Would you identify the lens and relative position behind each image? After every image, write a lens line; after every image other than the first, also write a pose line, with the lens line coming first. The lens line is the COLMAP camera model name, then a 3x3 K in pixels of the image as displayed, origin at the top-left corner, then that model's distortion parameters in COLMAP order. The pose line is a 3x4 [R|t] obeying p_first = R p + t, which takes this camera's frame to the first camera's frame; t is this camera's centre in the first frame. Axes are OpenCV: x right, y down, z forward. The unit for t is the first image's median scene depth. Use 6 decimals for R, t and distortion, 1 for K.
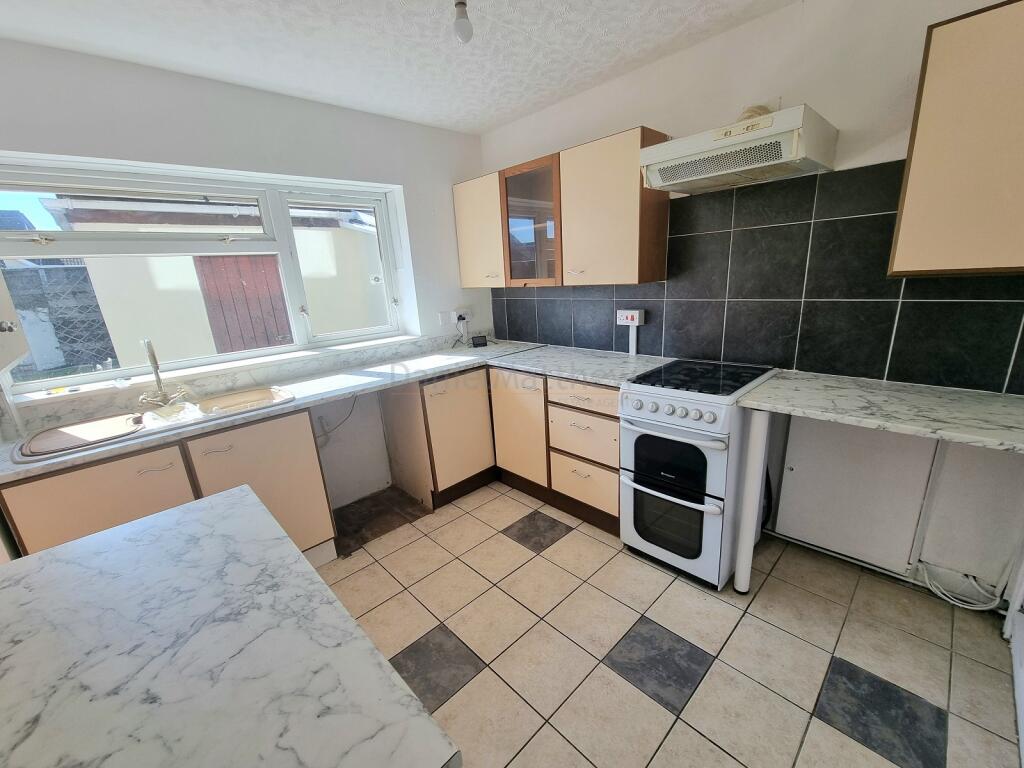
lens RADIAL K [[422.6, 0, 516.9], [0, 422.6, 394.1], [0, 0, 1]] dist [-0.000003, 0.000459]
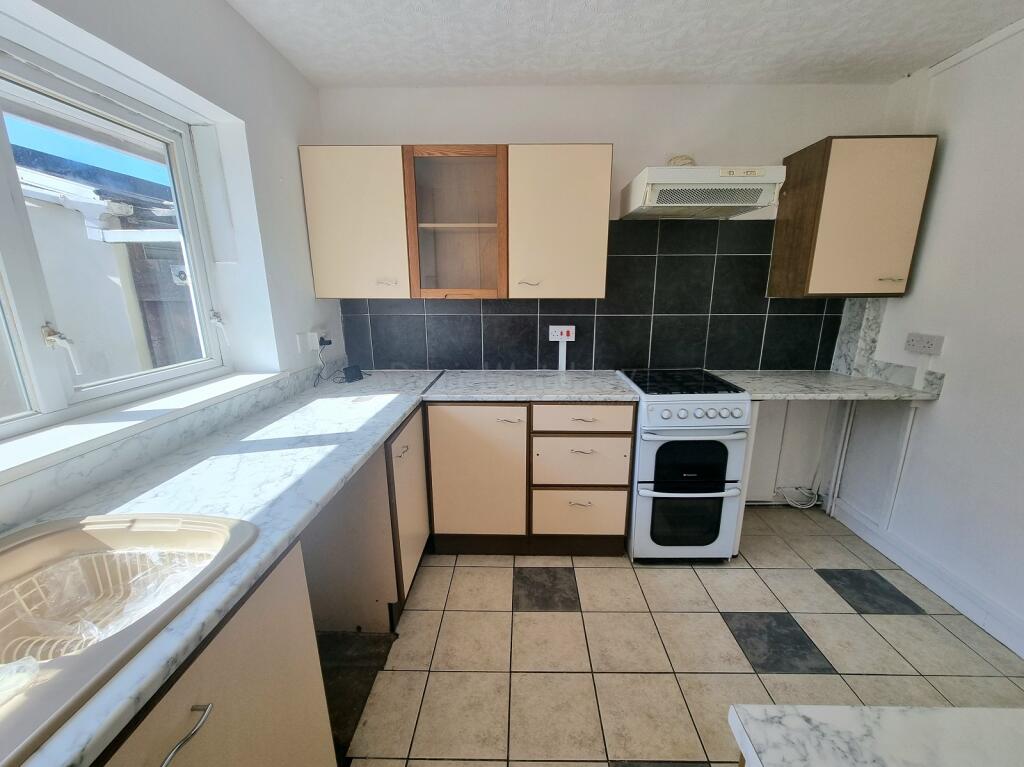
lens RADIAL K [[422.6, 0, 516.9], [0, 422.6, 393.6], [0, 0, 1]] dist [-0.000003, 0.000459]
pose [[0.704071, -0.118589, 0.700158, -0.540296], [0.159693, 0.987145, 0.006612, -0.070491], [-0.691941, 0.107155, 0.713958, 0.413272]]
